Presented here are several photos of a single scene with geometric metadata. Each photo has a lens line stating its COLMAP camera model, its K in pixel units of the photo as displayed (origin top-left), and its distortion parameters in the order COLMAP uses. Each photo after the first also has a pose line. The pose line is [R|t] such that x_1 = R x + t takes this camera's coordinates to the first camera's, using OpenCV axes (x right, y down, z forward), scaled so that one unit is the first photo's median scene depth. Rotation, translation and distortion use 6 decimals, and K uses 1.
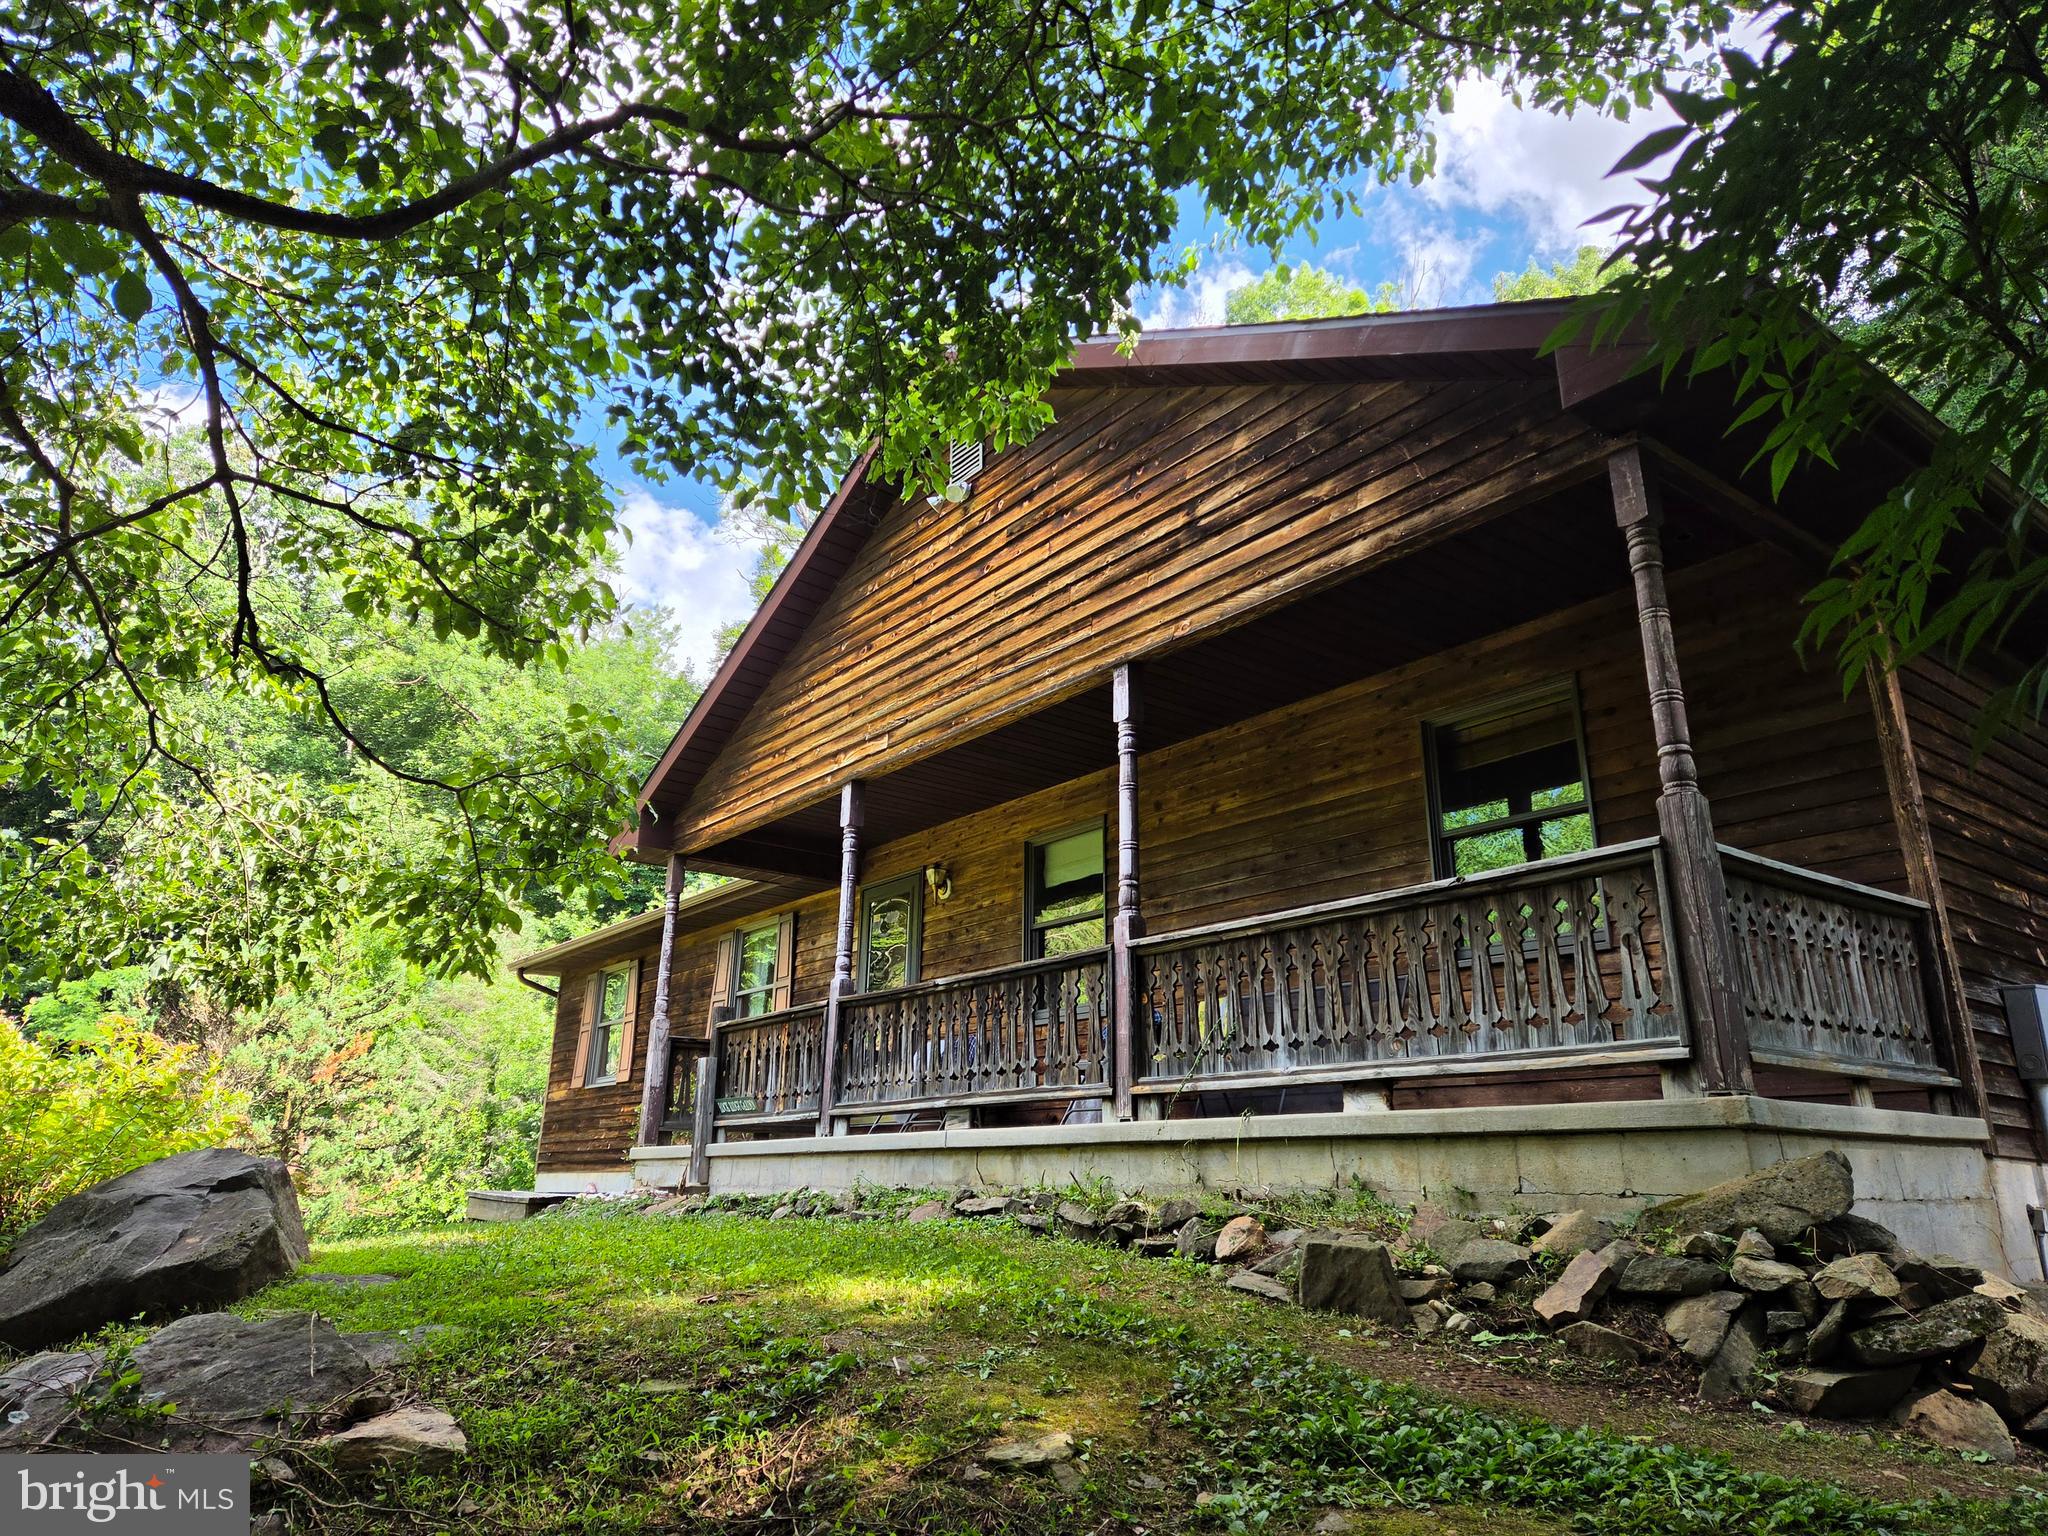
lens RADIAL K [[1363.2, 0, 1016.2], [0, 1363.2, 767.5], [0, 0, 1]] dist [0.064730, -0.016986]
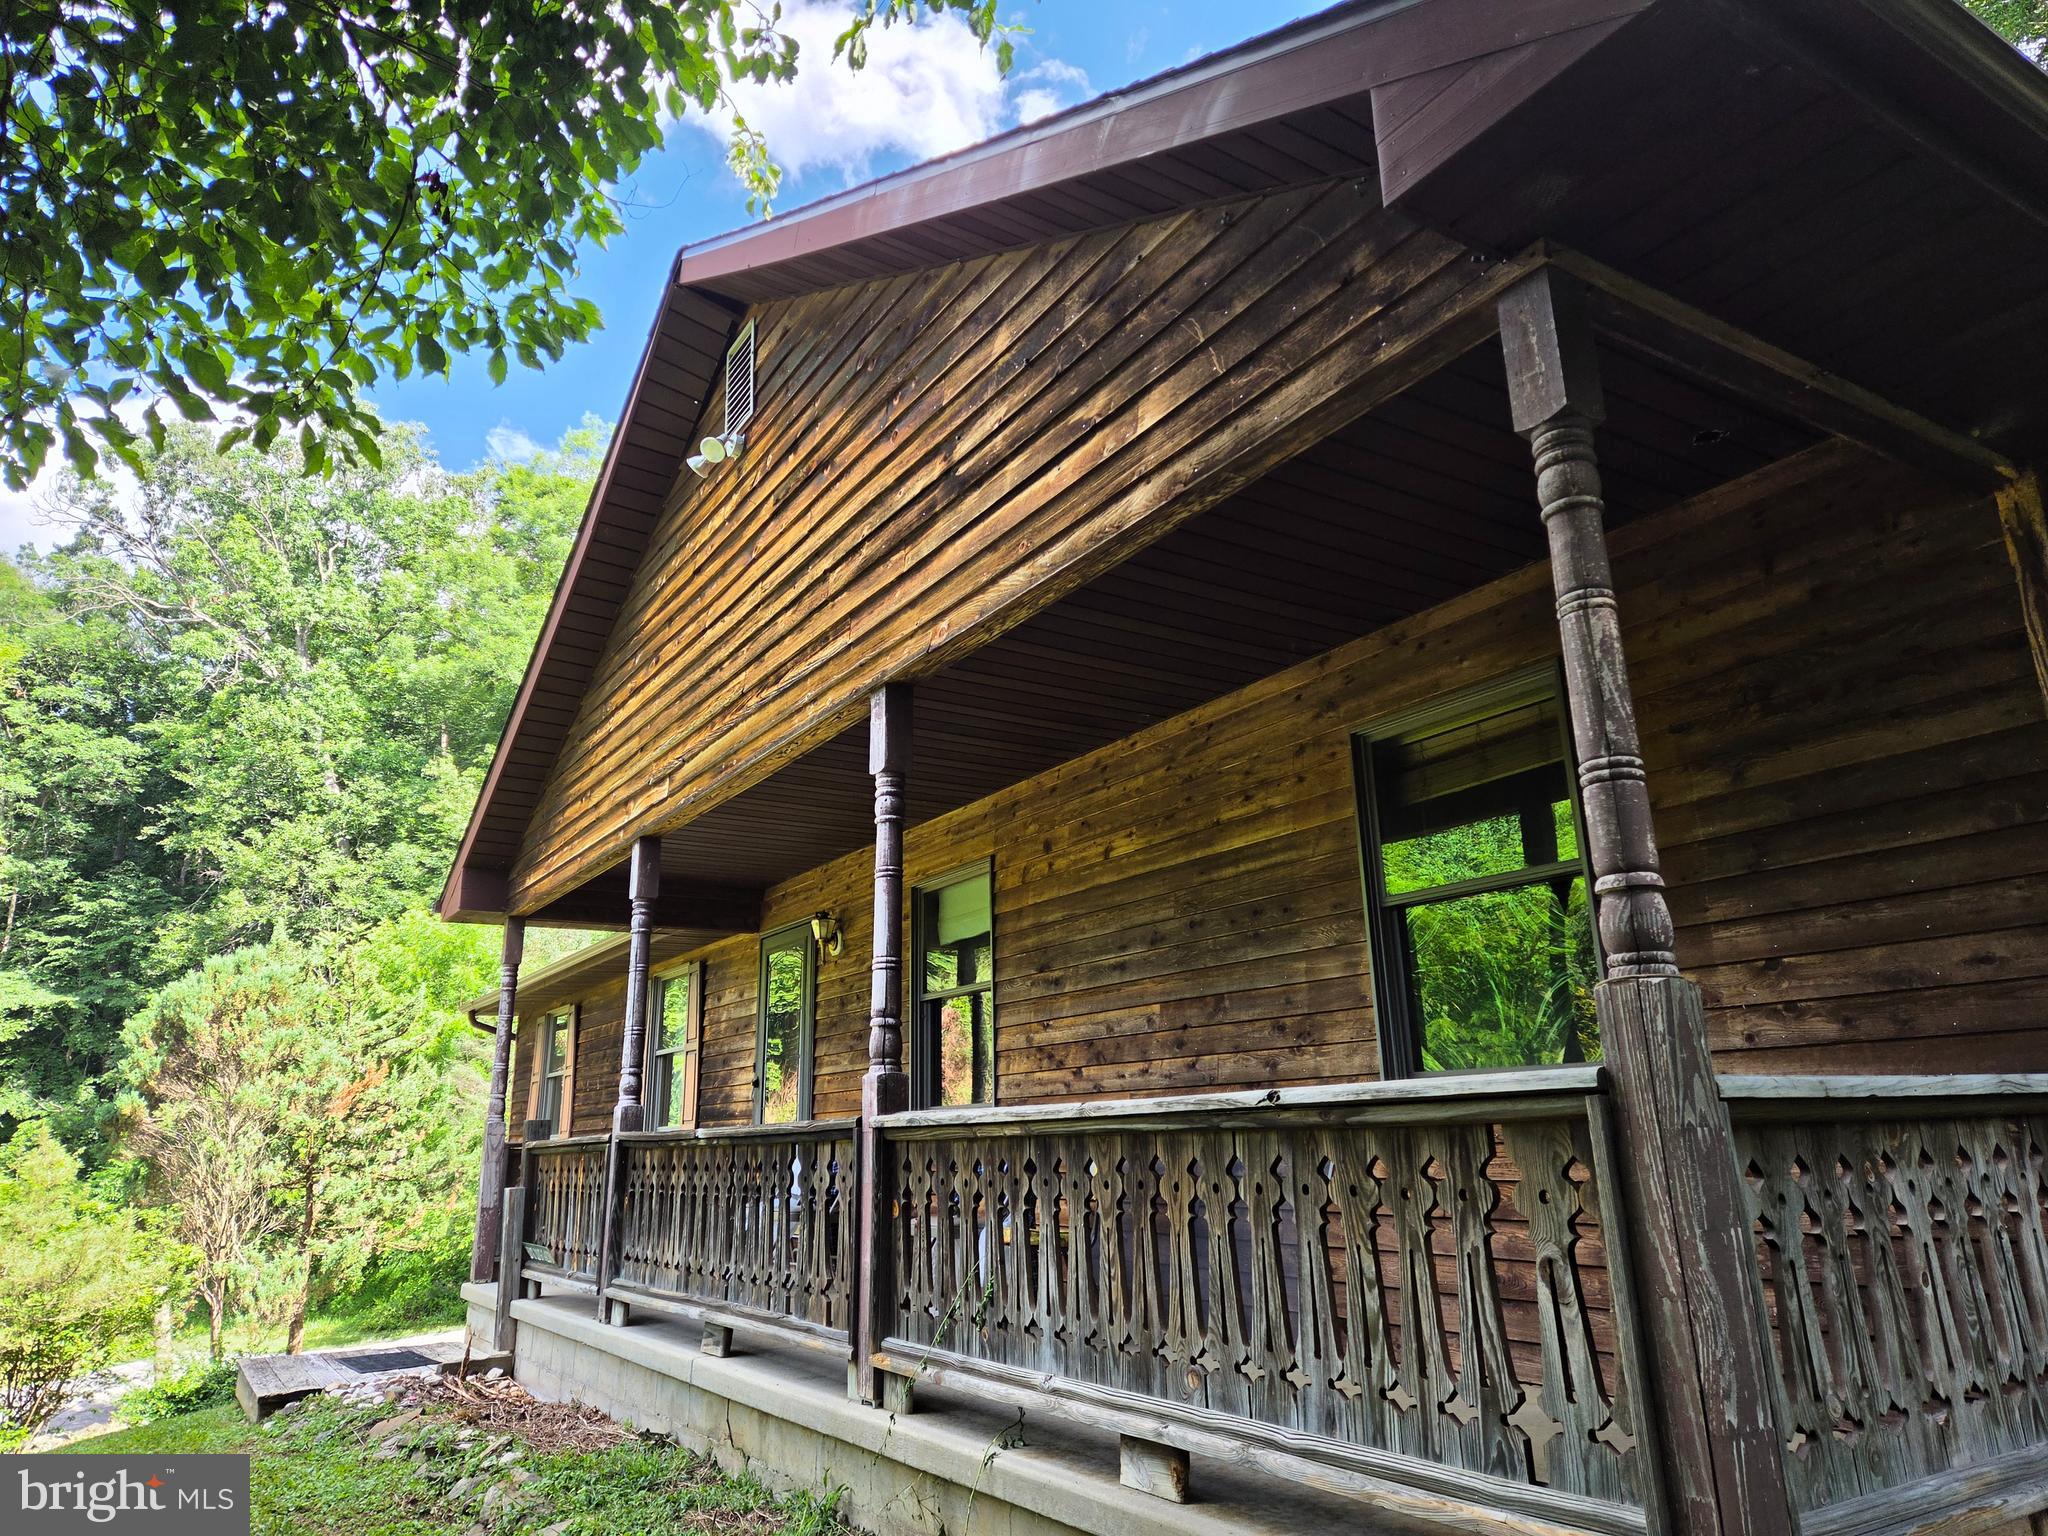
lens RADIAL K [[1363.2, 0, 1027.9], [0, 1363.2, 768.9], [0, 0, 1]] dist [0.064730, -0.016986]
pose [[0.995321, -0.059308, -0.076282, 0.196608], [0.062185, 0.997419, 0.035899, -0.054072], [0.073956, -0.040475, 0.996440, 0.321582]]
